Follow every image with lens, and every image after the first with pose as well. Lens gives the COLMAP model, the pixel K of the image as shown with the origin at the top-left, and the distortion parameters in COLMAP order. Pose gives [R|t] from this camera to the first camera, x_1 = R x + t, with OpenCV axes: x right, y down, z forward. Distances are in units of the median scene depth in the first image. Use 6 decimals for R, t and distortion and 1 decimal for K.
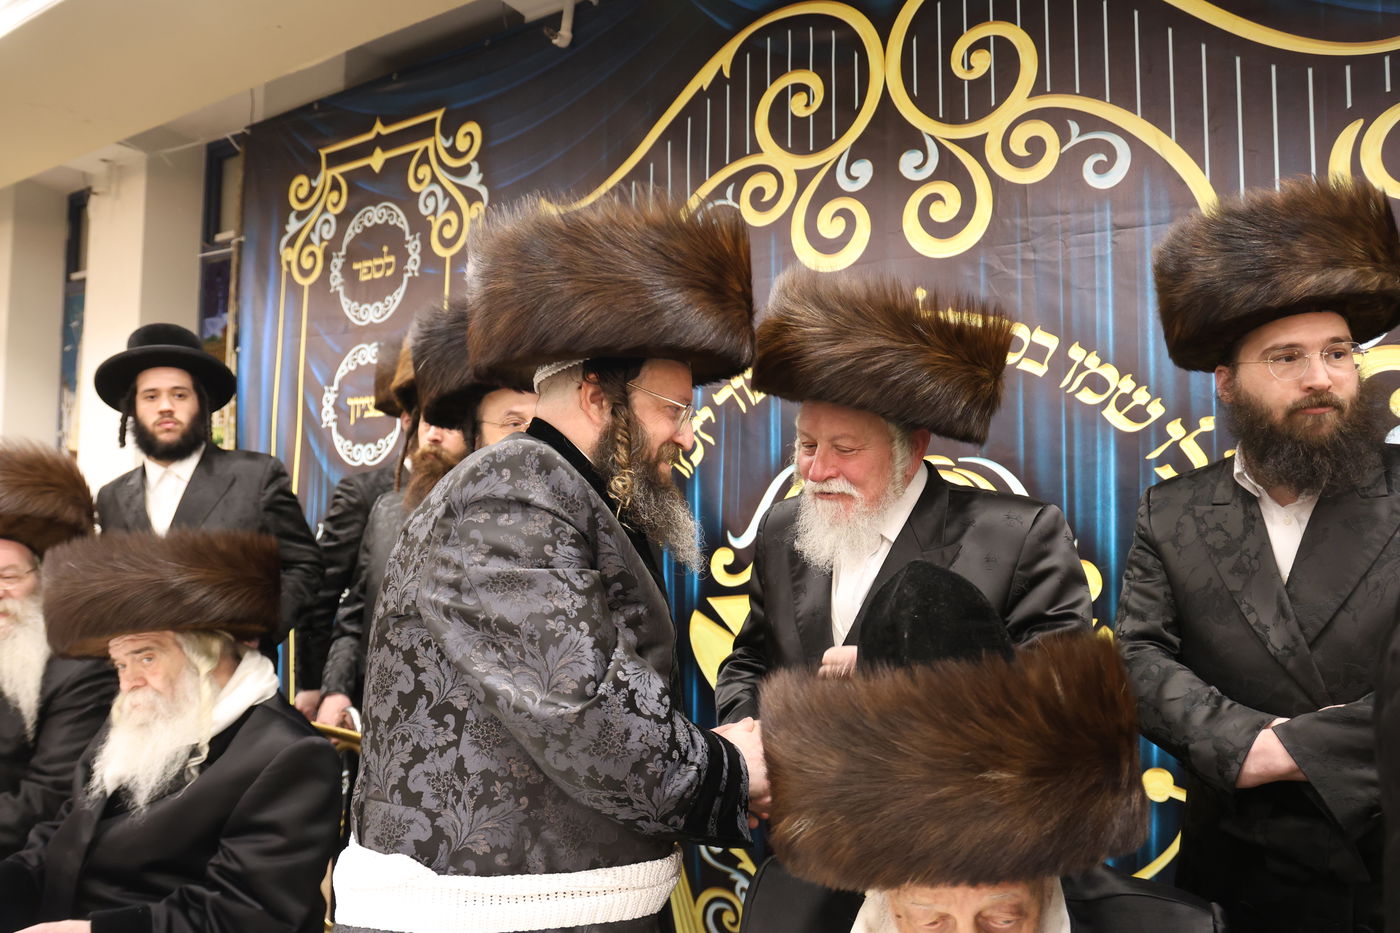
lens RADIAL K [[955.5, 0, 700.0], [0, 955.5, 466.5], [0, 0, 1]] dist [-0.093969, 0.061407]
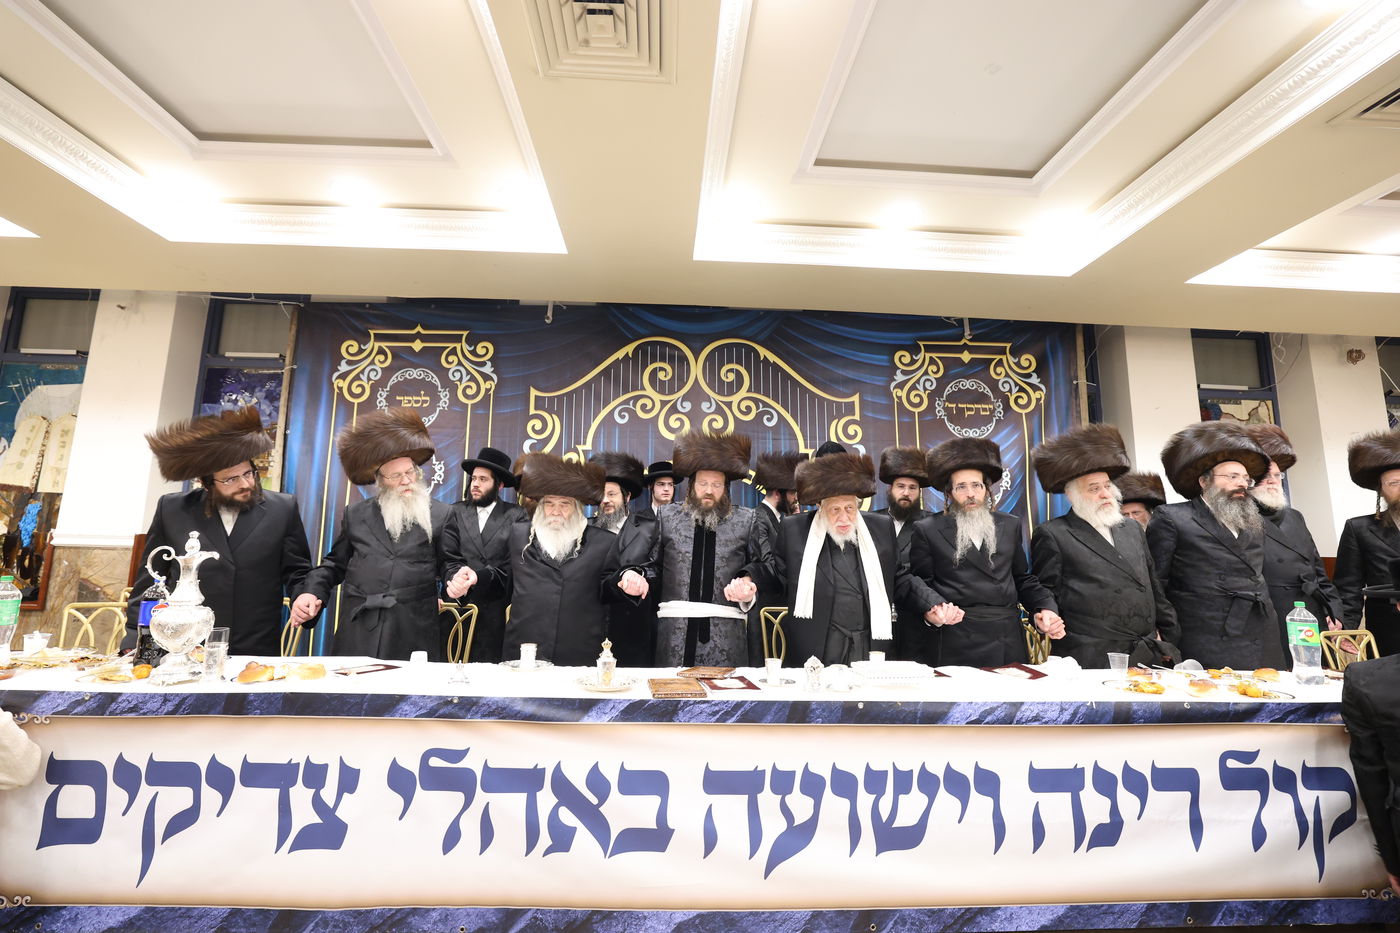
lens RADIAL K [[612.9, 0, 696.2], [0, 612.9, 466.6], [0, 0, 1]] dist [-0.054713, 0.021078]
pose [[0.816406, 0.084617, 0.571246, -0.767009], [-0.023234, 0.993218, -0.113918, 0.064252], [-0.577011, 0.079731, 0.812835, -0.428897]]
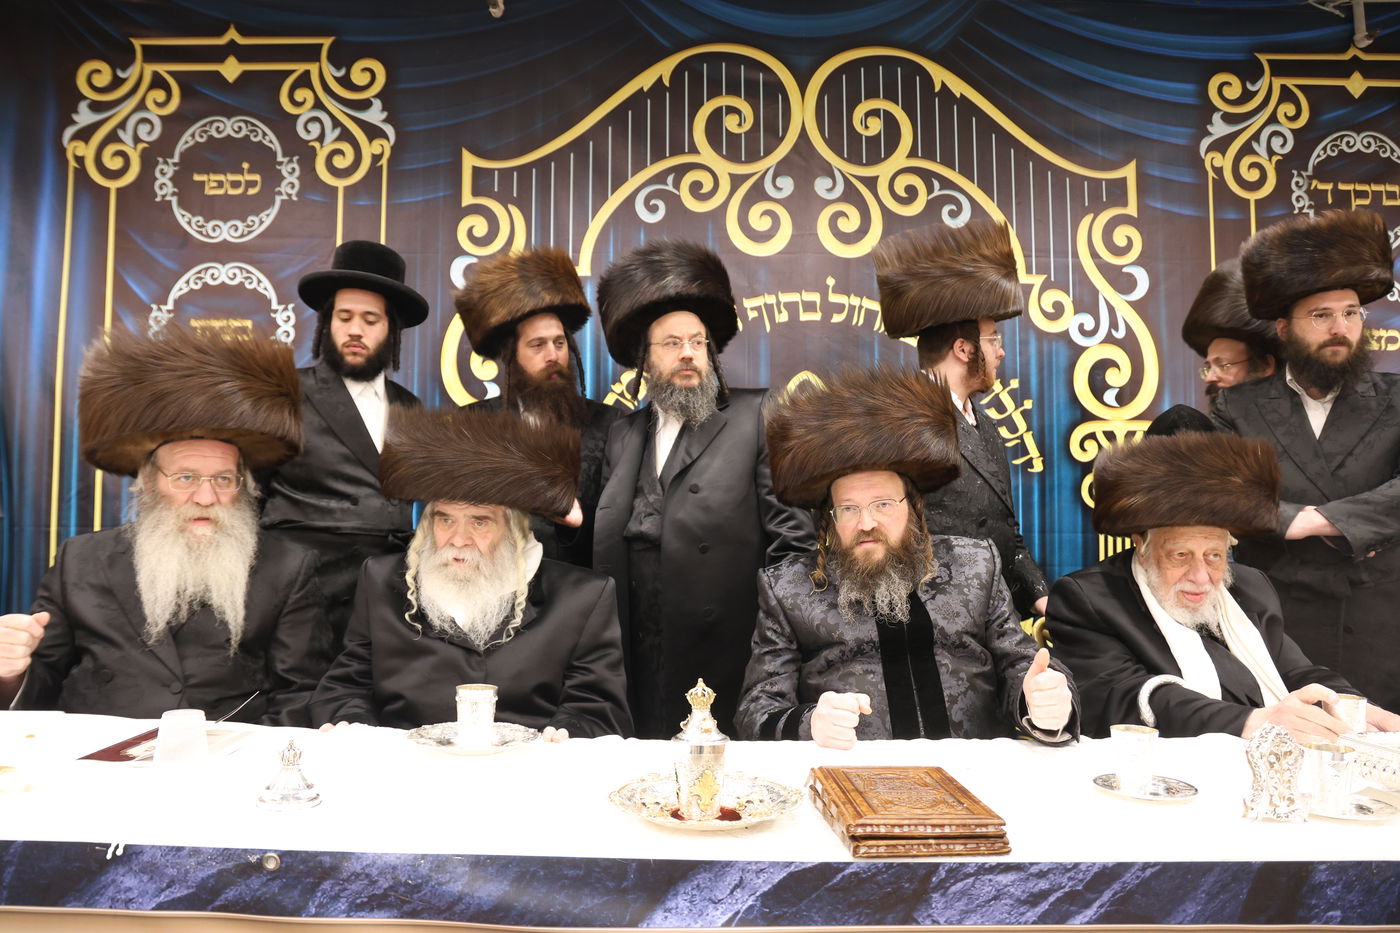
lens RADIAL K [[973.8, 0, 701.9], [0, 973.8, 478.5], [0, 0, 1]] dist [-0.090436, 0.059548]
pose [[0.831402, 0.020979, 0.555275, -0.638008], [-0.019879, 0.999770, -0.008008, 0.110291], [-0.555316, -0.004381, 0.831628, -0.069228]]
